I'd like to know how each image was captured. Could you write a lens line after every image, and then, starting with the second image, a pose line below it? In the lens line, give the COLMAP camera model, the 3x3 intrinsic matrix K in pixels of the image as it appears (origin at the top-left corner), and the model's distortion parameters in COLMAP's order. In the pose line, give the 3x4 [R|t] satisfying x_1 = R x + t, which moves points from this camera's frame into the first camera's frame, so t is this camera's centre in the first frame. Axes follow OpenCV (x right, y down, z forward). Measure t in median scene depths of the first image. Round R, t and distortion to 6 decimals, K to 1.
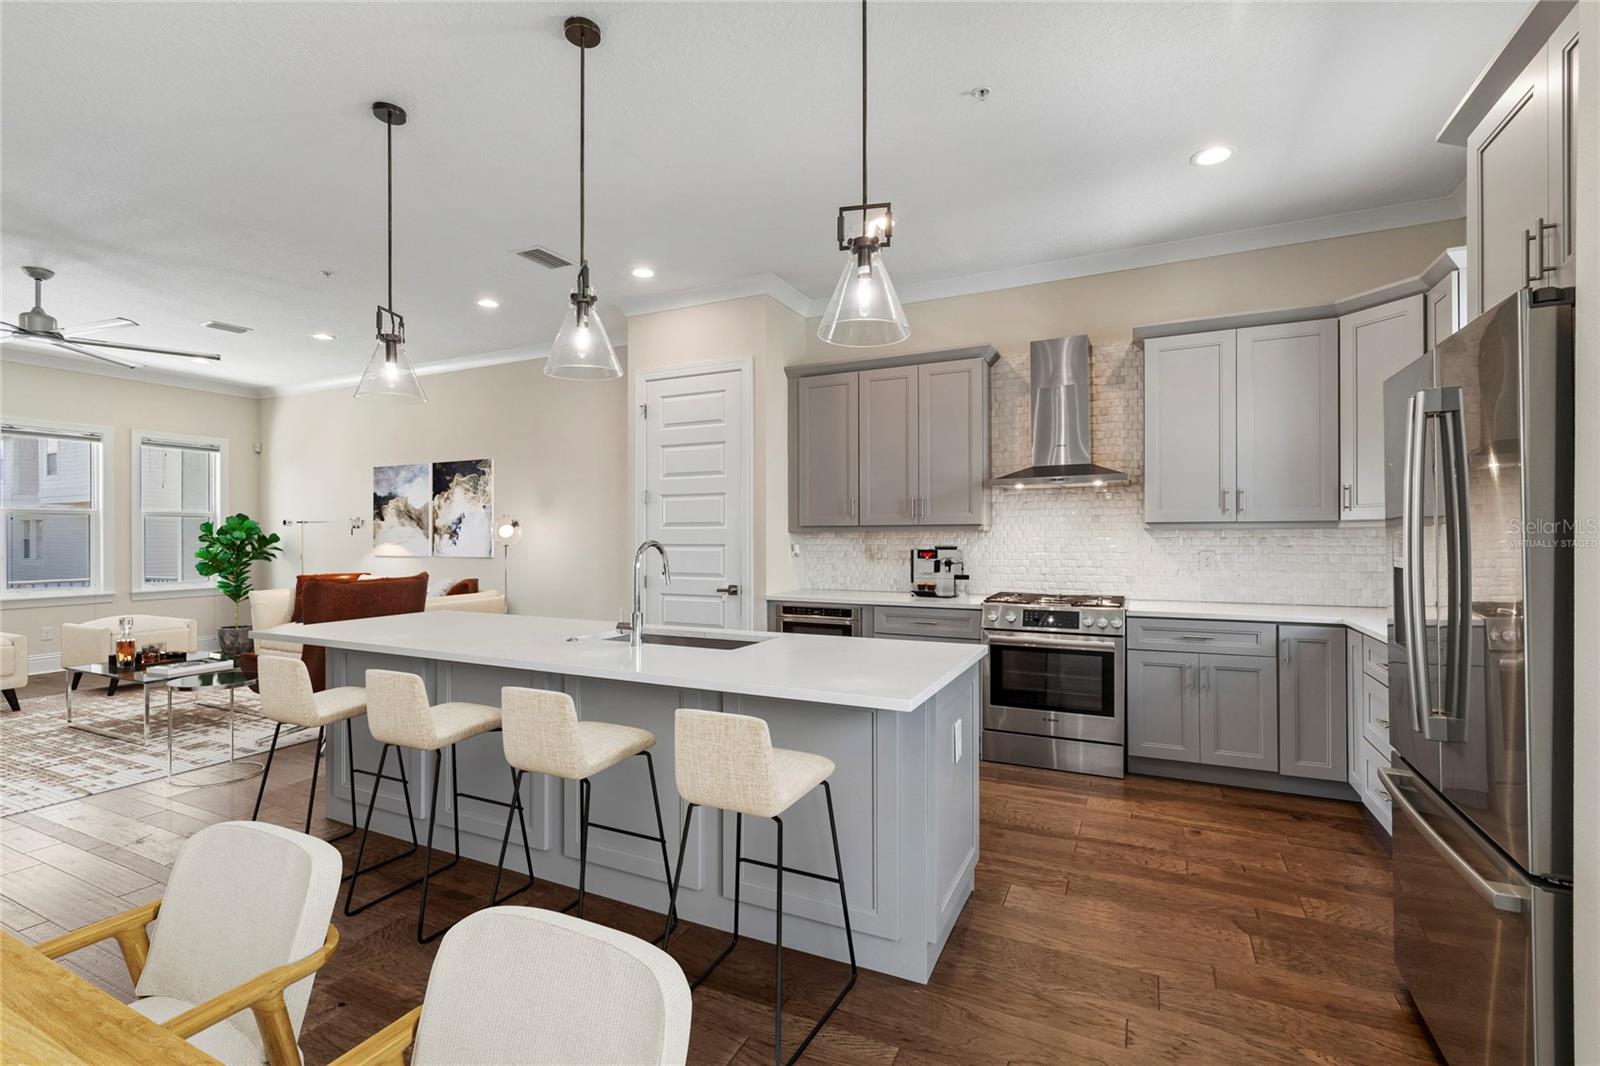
lens RADIAL K [[719.6, 0, 801.9], [0, 719.6, 531.8], [0, 0, 1]] dist [0.001862, 0.000179]
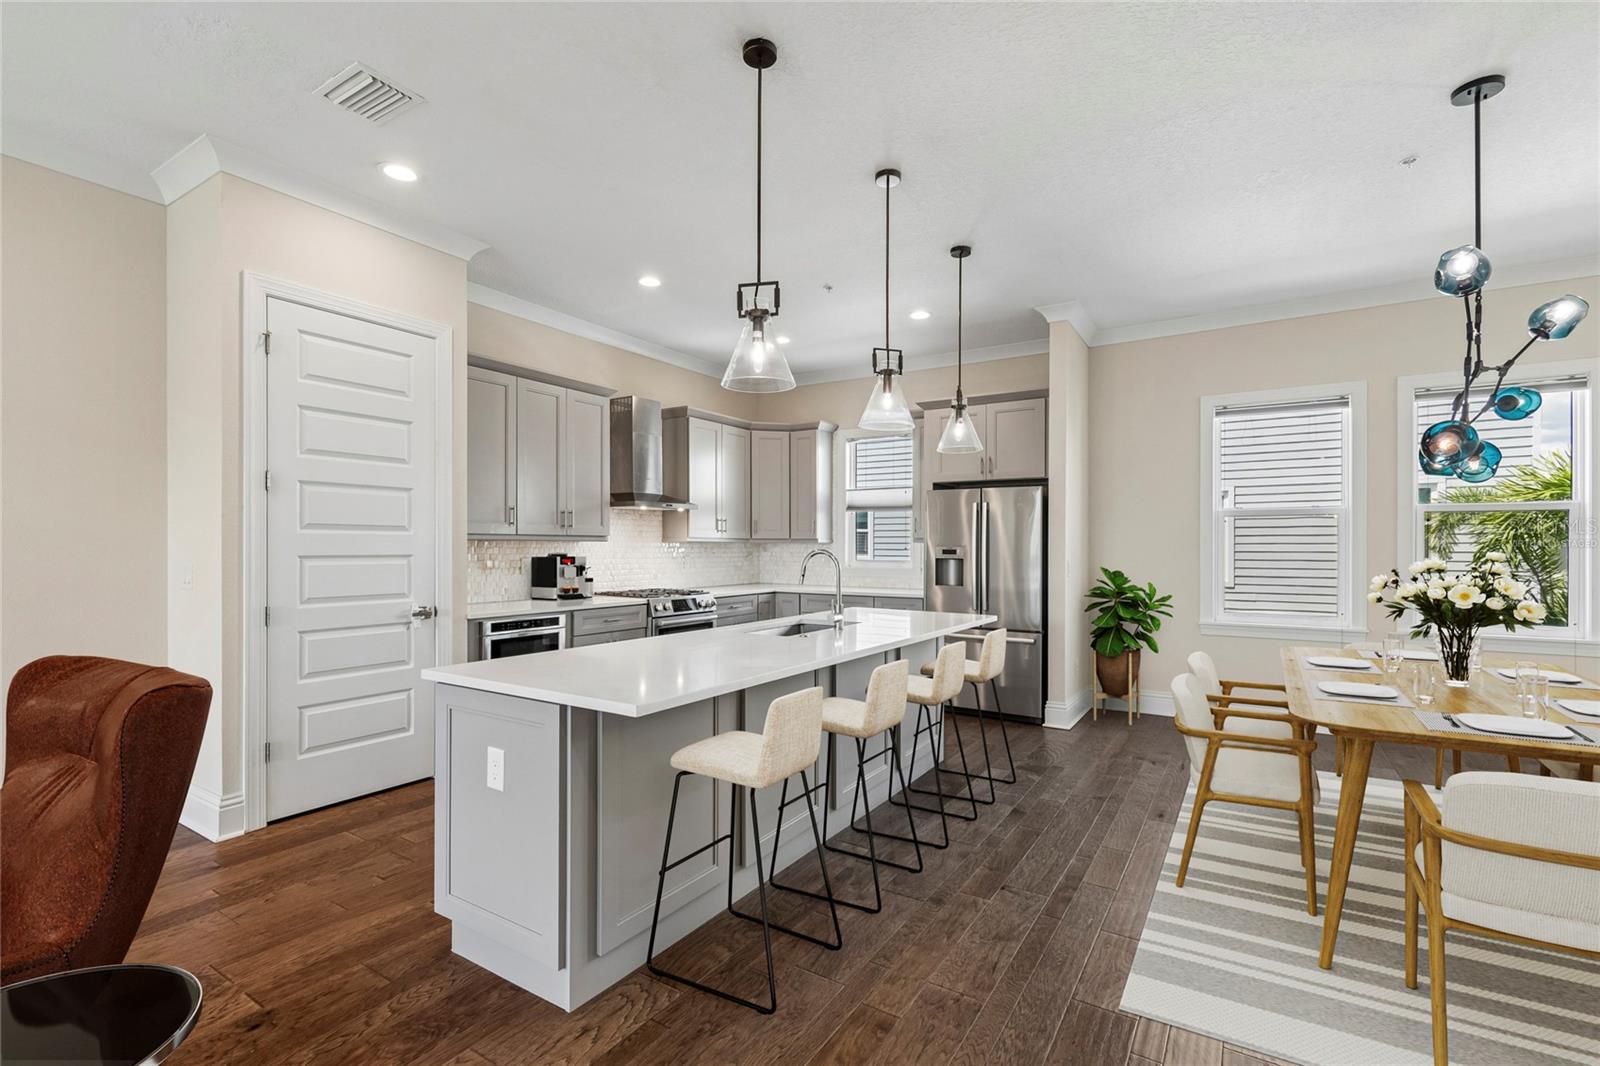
lens RADIAL K [[719.6, 0, 812.8], [0, 719.6, 544.1], [0, 0, 1]] dist [0.001862, 0.000179]
pose [[0.098825, 0.006632, 0.995083, -0.900580], [-0.007389, 0.999955, -0.005930, 0.007772], [-0.995077, -0.006767, 0.098870, 0.530301]]
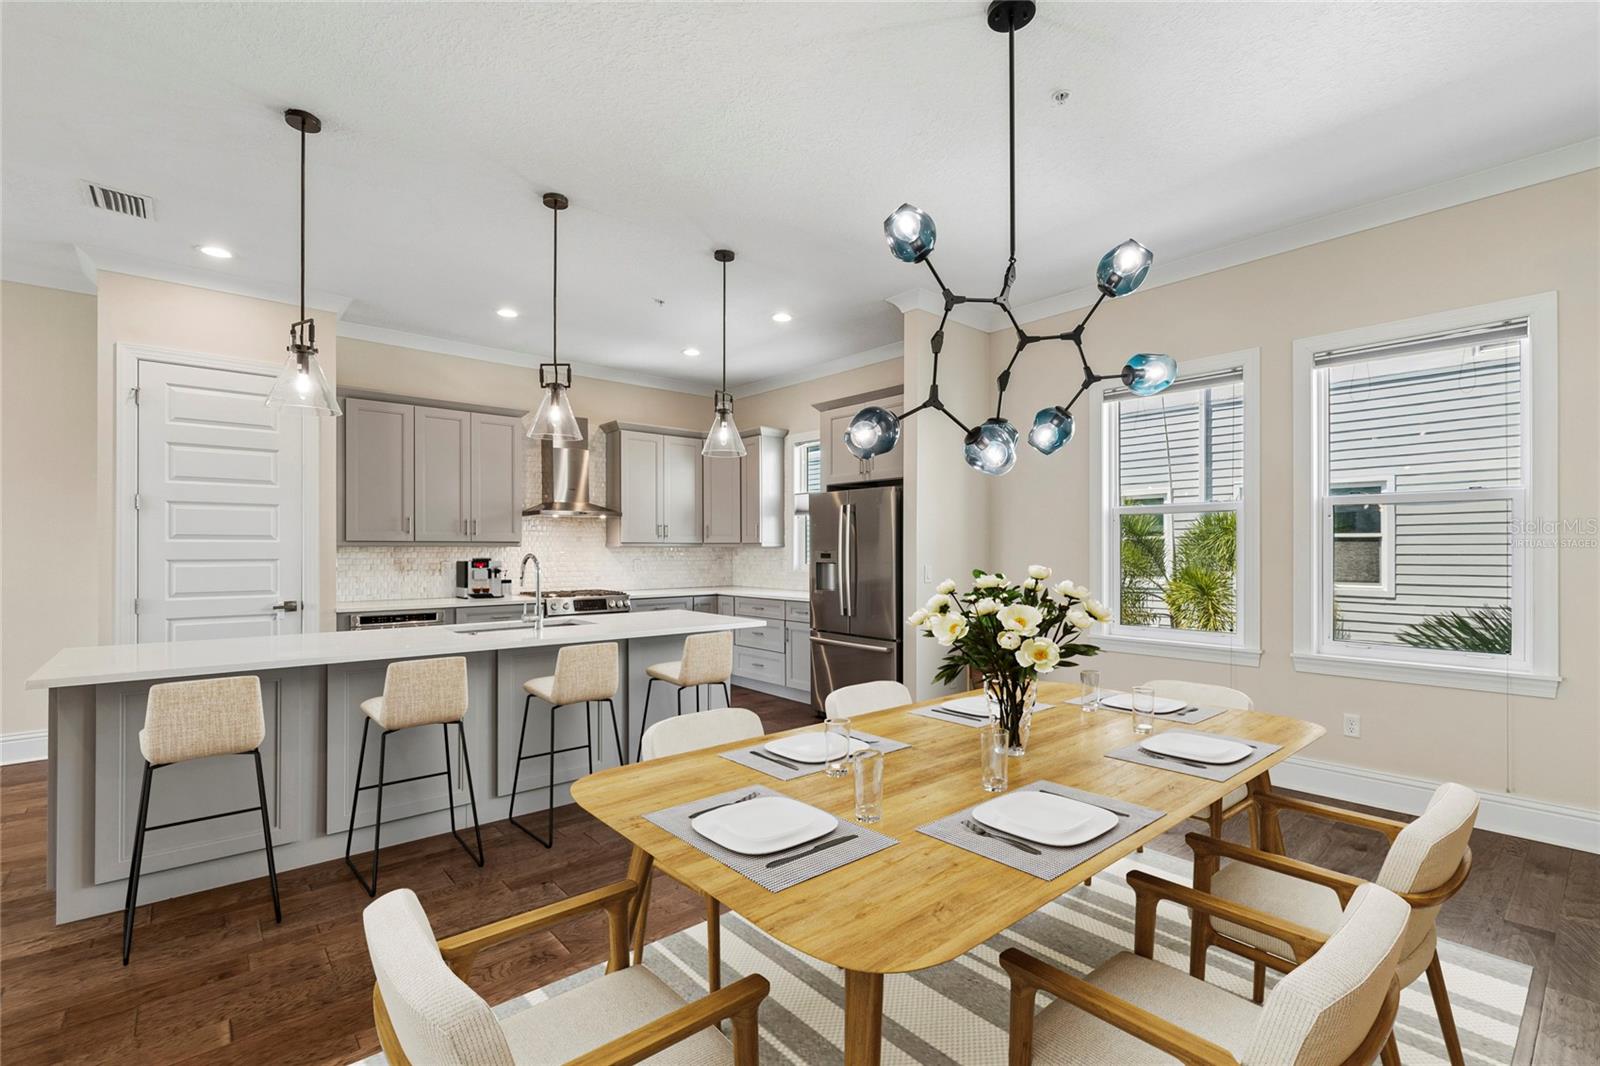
lens RADIAL K [[719.6, 0, 817.0], [0, 719.6, 544.8], [0, 0, 1]] dist [0.001862, 0.000179]
pose [[0.378618, 0.008548, 0.925514, -0.771904], [-0.004775, 0.999962, -0.007282, 0.002417], [-0.925541, -0.001663, 0.378644, -0.019395]]
